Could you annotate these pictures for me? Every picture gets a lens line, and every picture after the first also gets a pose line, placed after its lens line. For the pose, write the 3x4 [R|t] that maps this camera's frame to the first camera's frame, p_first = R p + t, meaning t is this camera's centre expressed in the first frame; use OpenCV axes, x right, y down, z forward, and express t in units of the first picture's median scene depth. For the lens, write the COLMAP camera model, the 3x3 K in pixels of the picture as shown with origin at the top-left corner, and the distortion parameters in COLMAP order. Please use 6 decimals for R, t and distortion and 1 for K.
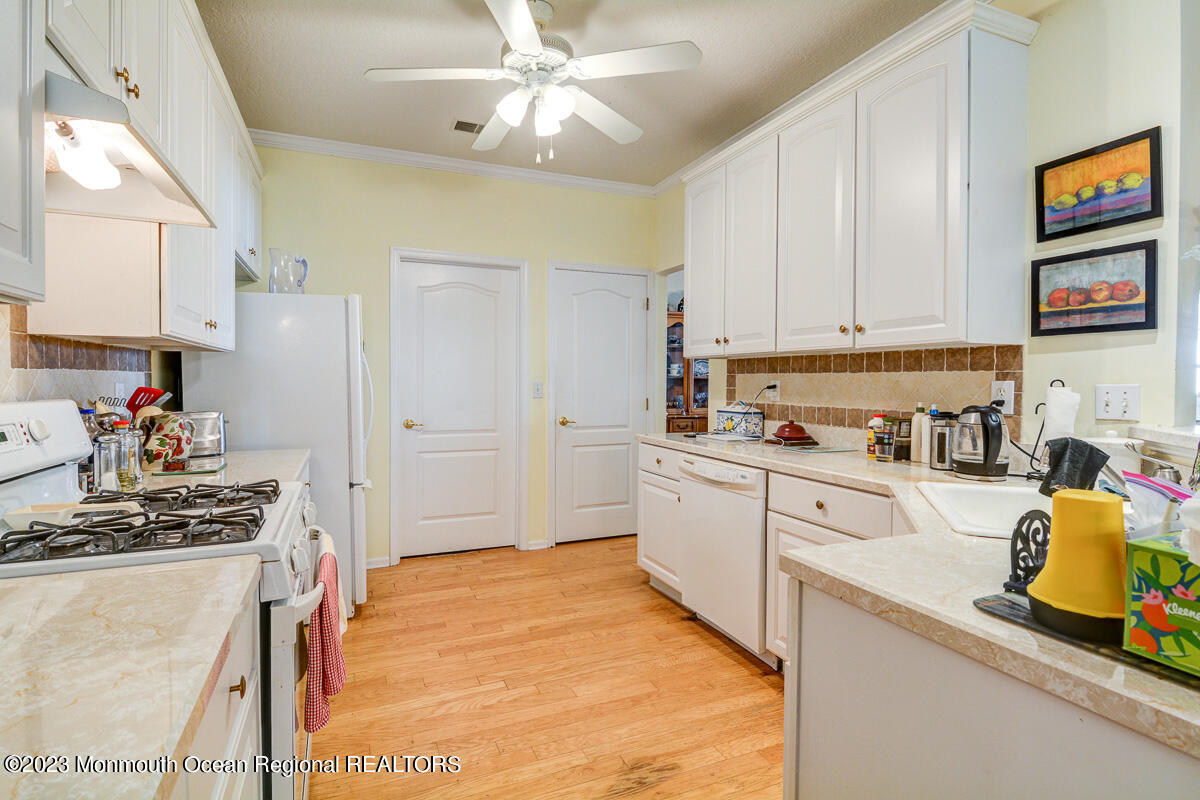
lens RADIAL K [[573.5, 0, 606.2], [0, 573.5, 397.9], [0, 0, 1]] dist [0.002203, -0.011058]
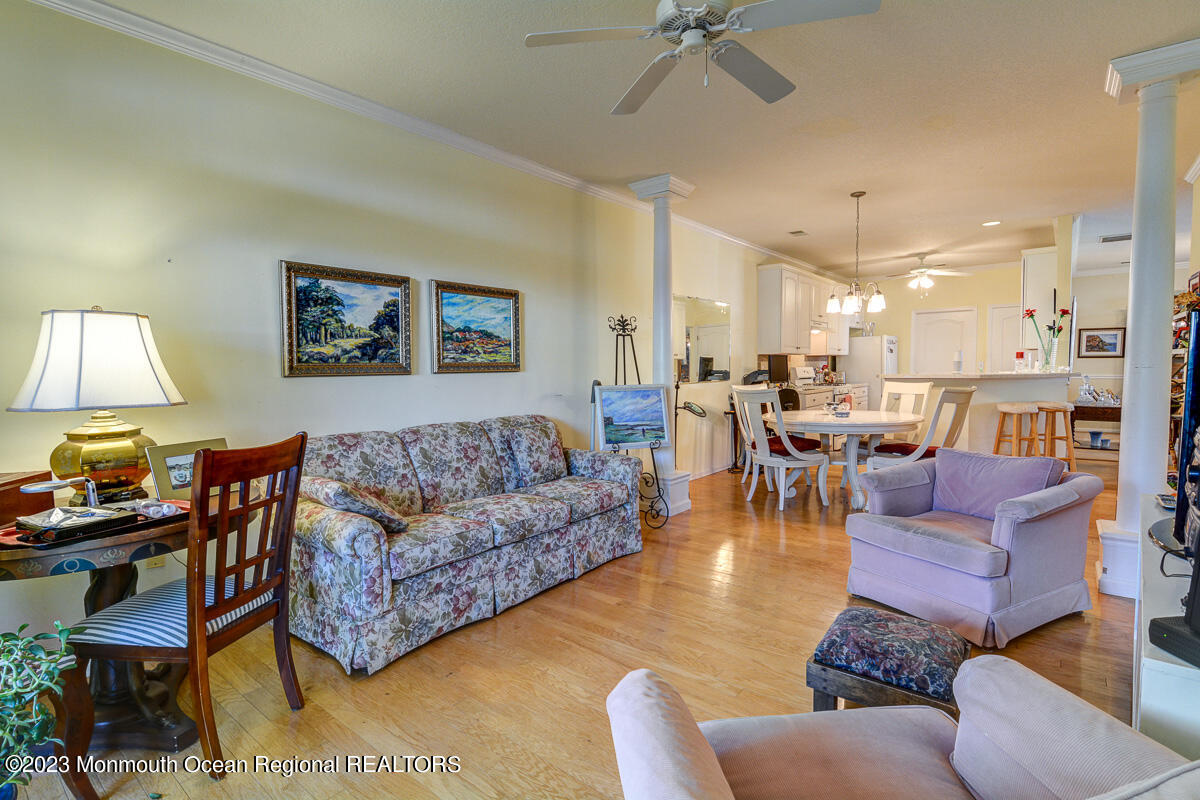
lens RADIAL K [[578.6, 0, 609.5], [0, 578.6, 397.9], [0, 0, 1]] dist [0.009824, -0.012994]
pose [[0.463113, 0.038642, -0.885456, 1.909940], [-0.012544, 0.999235, 0.037047, 0.072757], [0.886210, -0.006050, 0.463244, -2.052120]]
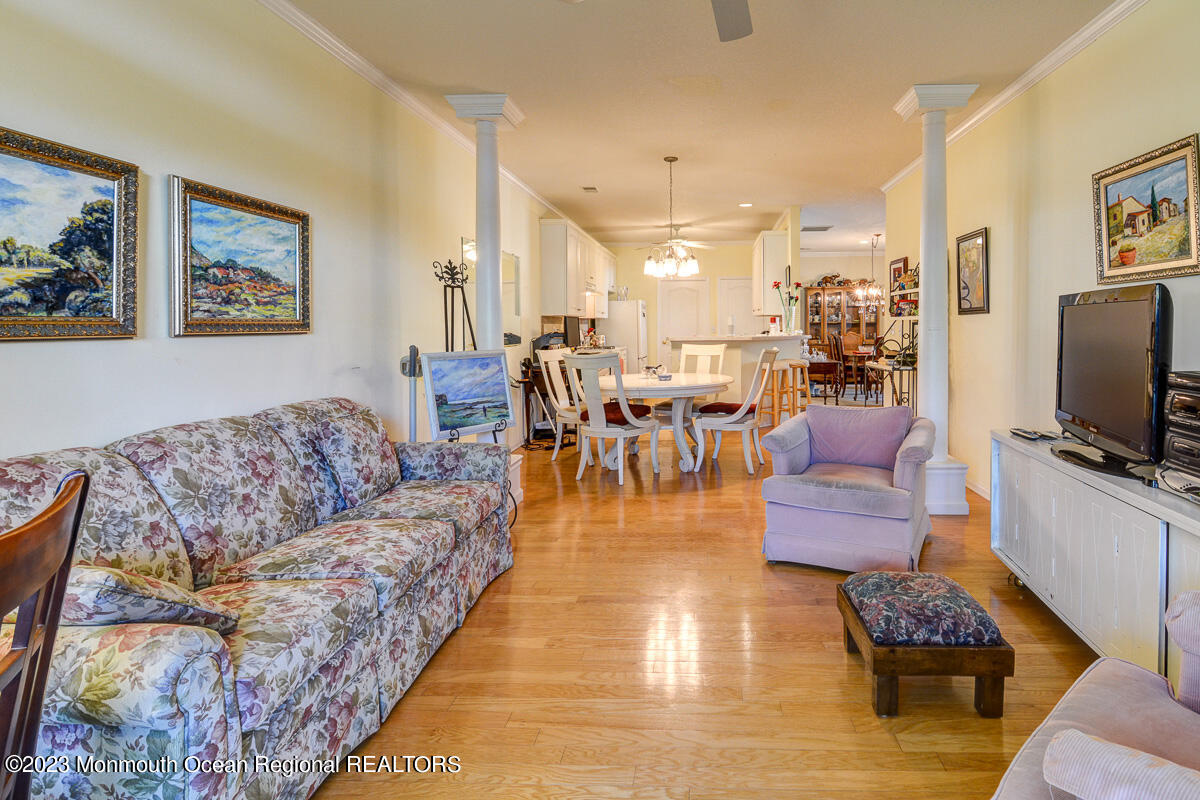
lens RADIAL K [[604.7, 0, 696.1], [0, 604.7, 336.6], [0, 0, 1]] dist [0.004828, -0.007373]
pose [[0.902497, -0.001720, -0.430692, 1.498004], [-0.003606, 0.999927, -0.011551, 0.077722], [0.430680, 0.011978, 0.902425, -2.223700]]
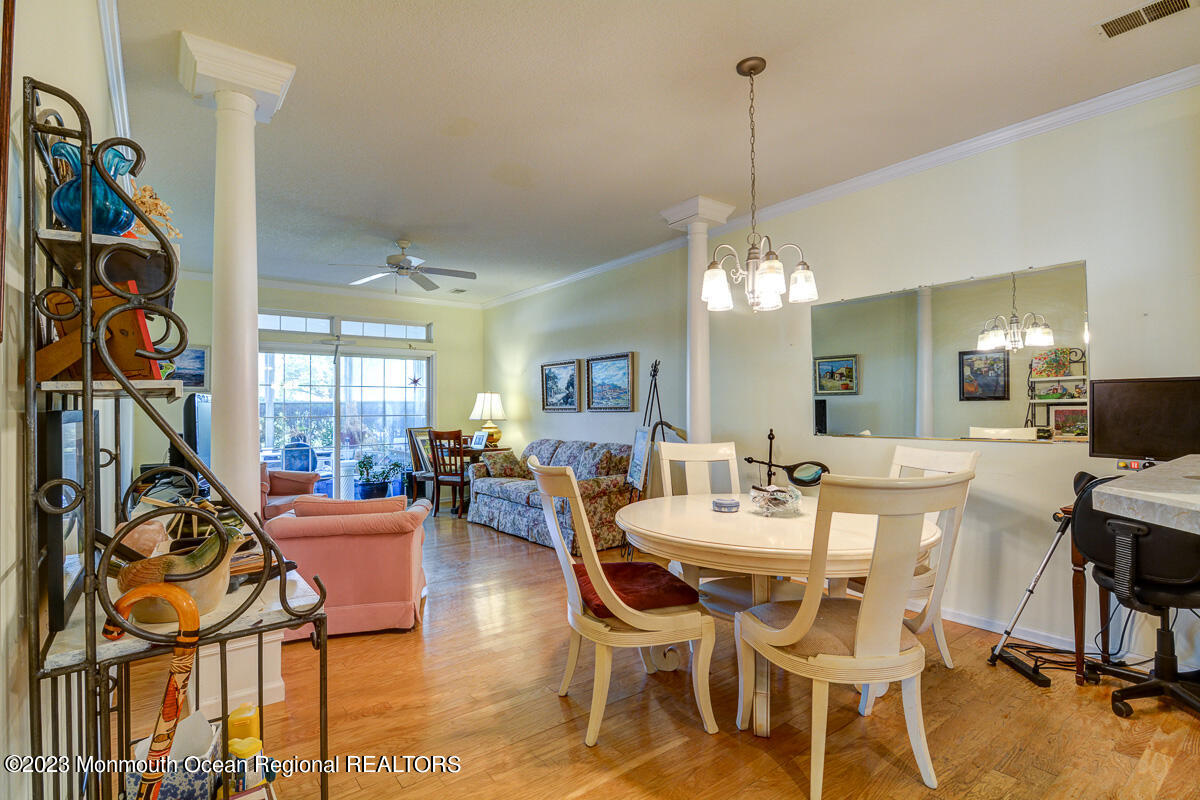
lens RADIAL K [[573.5, 0, 606.2], [0, 573.5, 397.9], [0, 0, 1]] dist [0.002203, -0.011058]
pose [[-0.972730, 0.003562, -0.231914, 0.968853], [0.000387, 0.999906, 0.013733, -0.017369], [0.231941, 0.013268, -0.972639, 0.499933]]
